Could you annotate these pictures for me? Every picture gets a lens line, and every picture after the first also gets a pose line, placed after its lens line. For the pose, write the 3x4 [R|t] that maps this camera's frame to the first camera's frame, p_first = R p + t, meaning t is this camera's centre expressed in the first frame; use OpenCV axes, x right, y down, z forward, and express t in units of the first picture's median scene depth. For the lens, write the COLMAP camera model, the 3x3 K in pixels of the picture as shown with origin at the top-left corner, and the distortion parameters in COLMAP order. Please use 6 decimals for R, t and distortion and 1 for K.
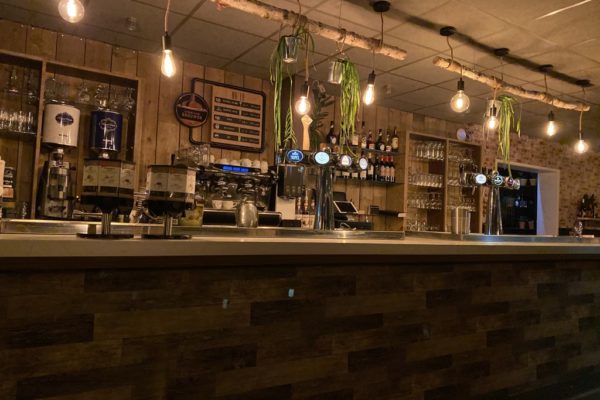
lens RADIAL K [[460.6, 0, 300.0], [0, 460.6, 200.0], [0, 0, 1]] dist [-0.014785, -0.008858]
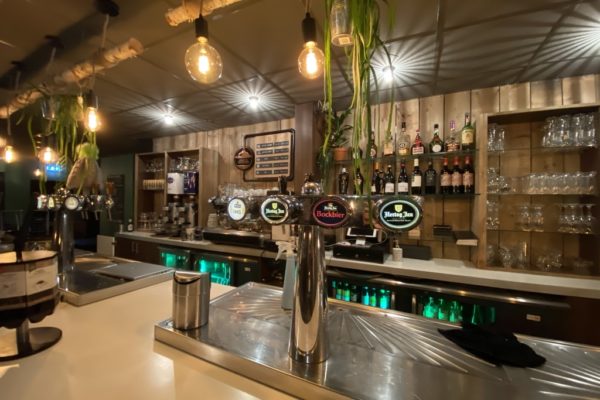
lens RADIAL K [[235.1, 0, 300.0], [0, 235.1, 200.0], [0, 0, 1]] dist [0.001752, -0.013000]
pose [[0.537351, -0.038598, -0.842475, 0.456150], [0.049902, 0.998657, -0.013925, -0.043119], [0.841881, -0.034559, 0.538555, 0.712050]]
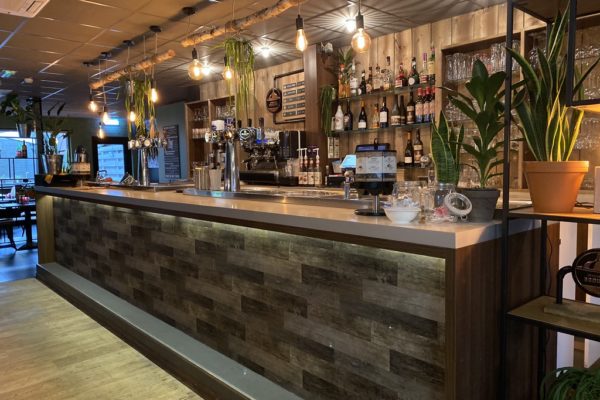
lens RADIAL K [[460.6, 0, 300.0], [0, 460.6, 200.0], [0, 0, 1]] dist [-0.014785, -0.008858]
pose [[0.158932, 0.036009, -0.986633, 1.135762], [0.073616, 0.996120, 0.048214, 0.046031], [0.984541, -0.080295, 0.155665, 0.795534]]
